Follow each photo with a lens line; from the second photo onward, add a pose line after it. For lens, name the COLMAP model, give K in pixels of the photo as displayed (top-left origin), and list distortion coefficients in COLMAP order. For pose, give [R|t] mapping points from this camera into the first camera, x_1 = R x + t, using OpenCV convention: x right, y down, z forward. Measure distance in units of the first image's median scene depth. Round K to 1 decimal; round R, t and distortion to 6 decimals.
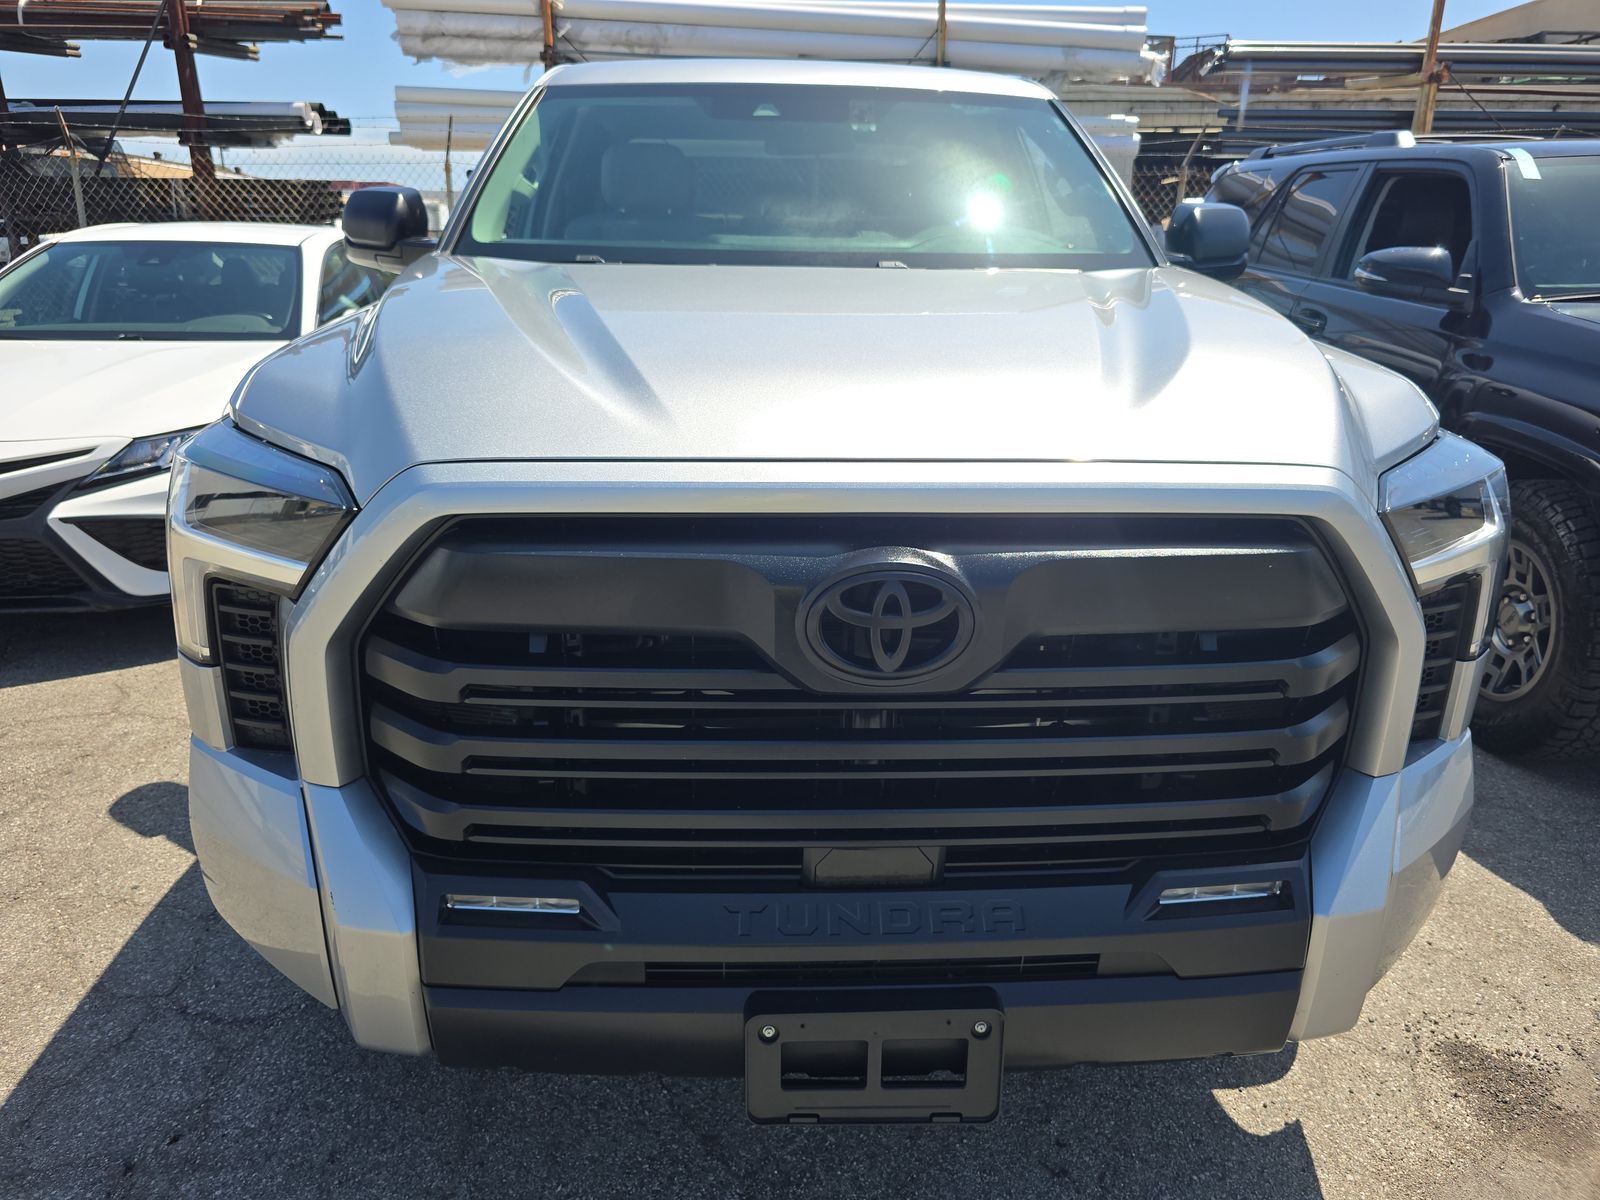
lens RADIAL K [[1083.1, 0, 800.0], [0, 1083.1, 600.0], [0, 0, 1]] dist [0.002327, 0.001039]
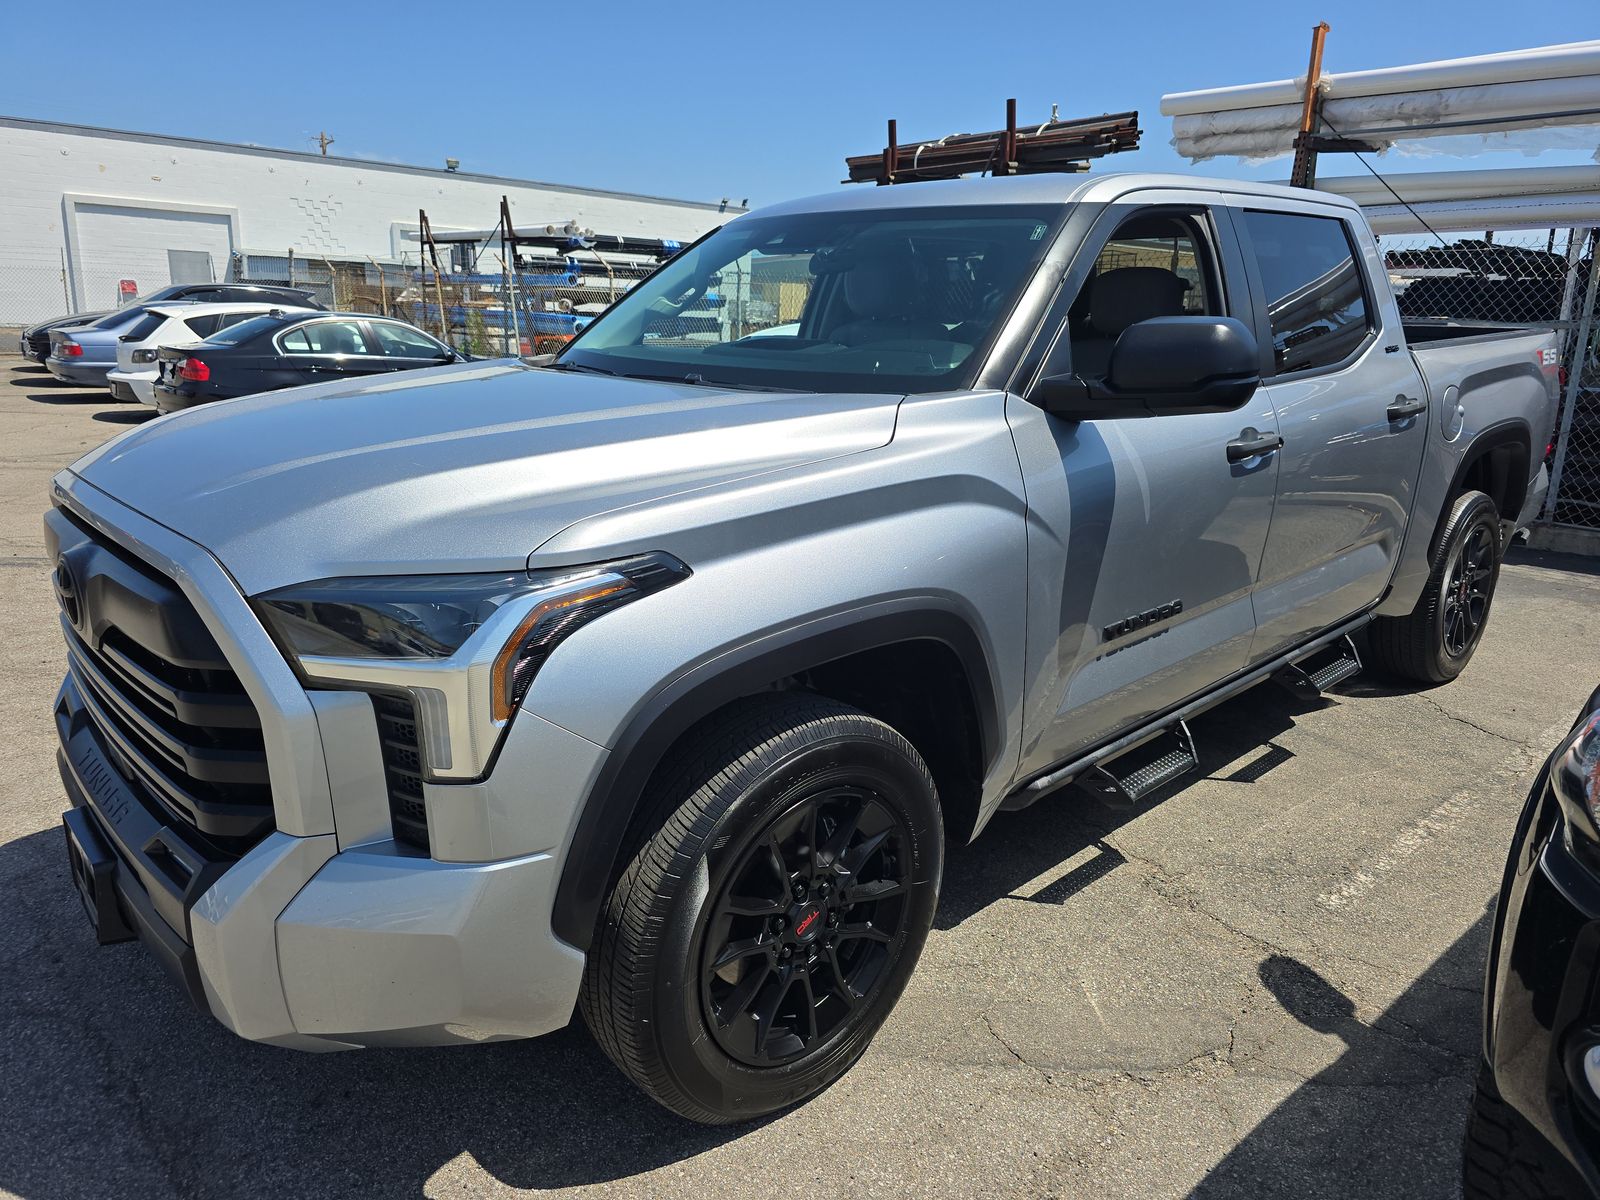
lens RADIAL K [[1059.7, 0, 800.0], [0, 1059.7, 600.0], [0, 0, 1]] dist [-0.000662, -0.001721]
pose [[0.644046, 0.194658, -0.739806, 0.255312], [-0.238743, 0.969927, 0.047367, -0.040721], [0.726778, 0.146117, 0.671151, 0.093682]]
